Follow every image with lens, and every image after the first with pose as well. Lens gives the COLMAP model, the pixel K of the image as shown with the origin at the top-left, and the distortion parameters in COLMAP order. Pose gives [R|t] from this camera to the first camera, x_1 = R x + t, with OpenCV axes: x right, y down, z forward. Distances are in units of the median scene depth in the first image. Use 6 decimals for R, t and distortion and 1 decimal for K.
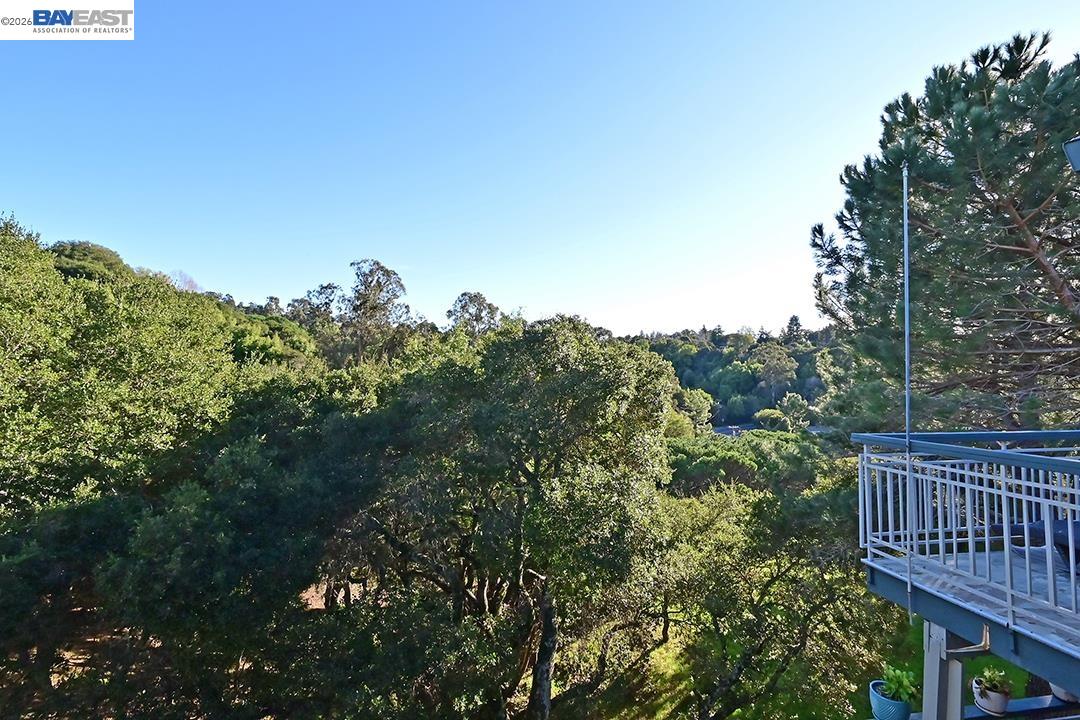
lens RADIAL K [[480.0, 0, 548.0], [0, 480.0, 355.0], [0, 0, 1]] dist [0.010764, -0.007014]
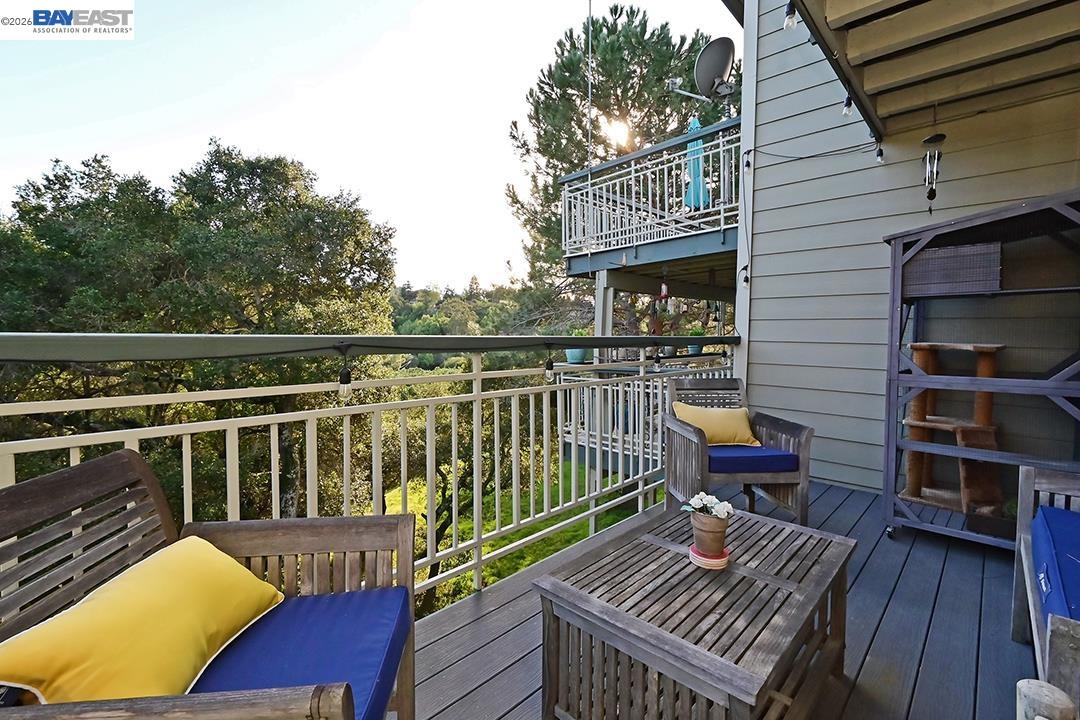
lens RADIAL K [[480.0, 0, 547.1], [0, 480.0, 355.7], [0, 0, 1]] dist [0.010764, -0.007014]
pose [[0.809810, -0.039563, 0.585357, -0.117091], [-0.005645, 0.997152, 0.075205, 0.224930], [-0.586665, -0.064206, 0.807281, -0.093310]]
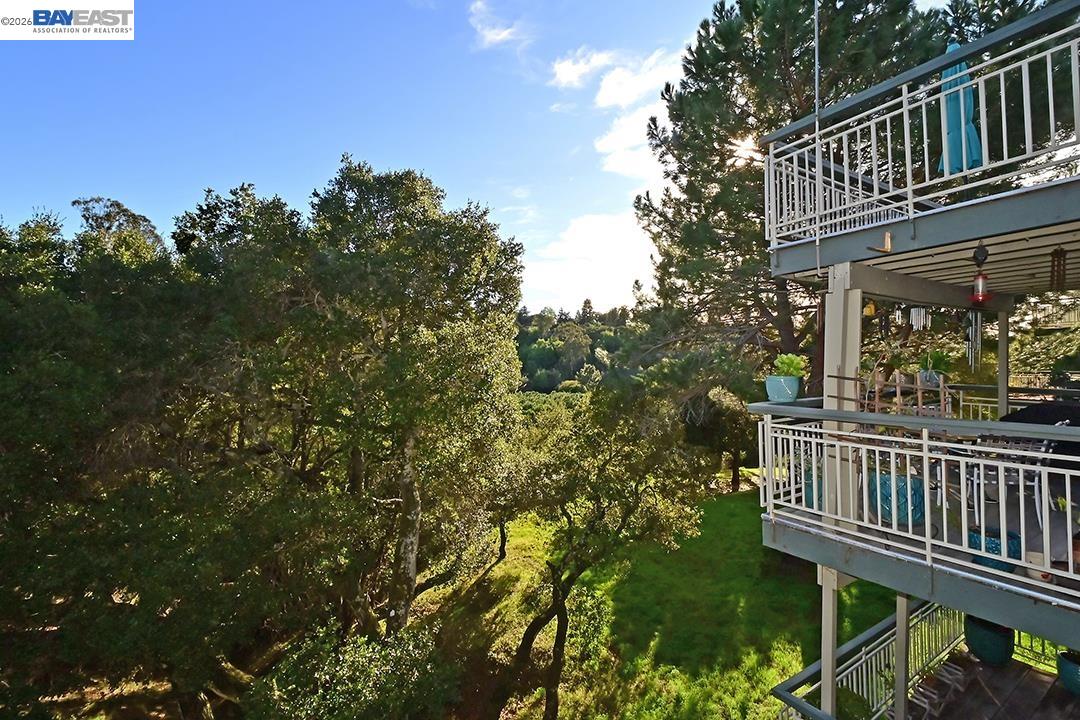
lens RADIAL K [[480.0, 0, 543.0], [0, 480.0, 351.8], [0, 0, 1]] dist [0.010764, -0.007014]
pose [[0.925790, -0.011681, 0.377858, -0.086525], [0.004949, 0.999811, 0.018783, 0.226682], [-0.378006, -0.015519, 0.925673, 0.062099]]
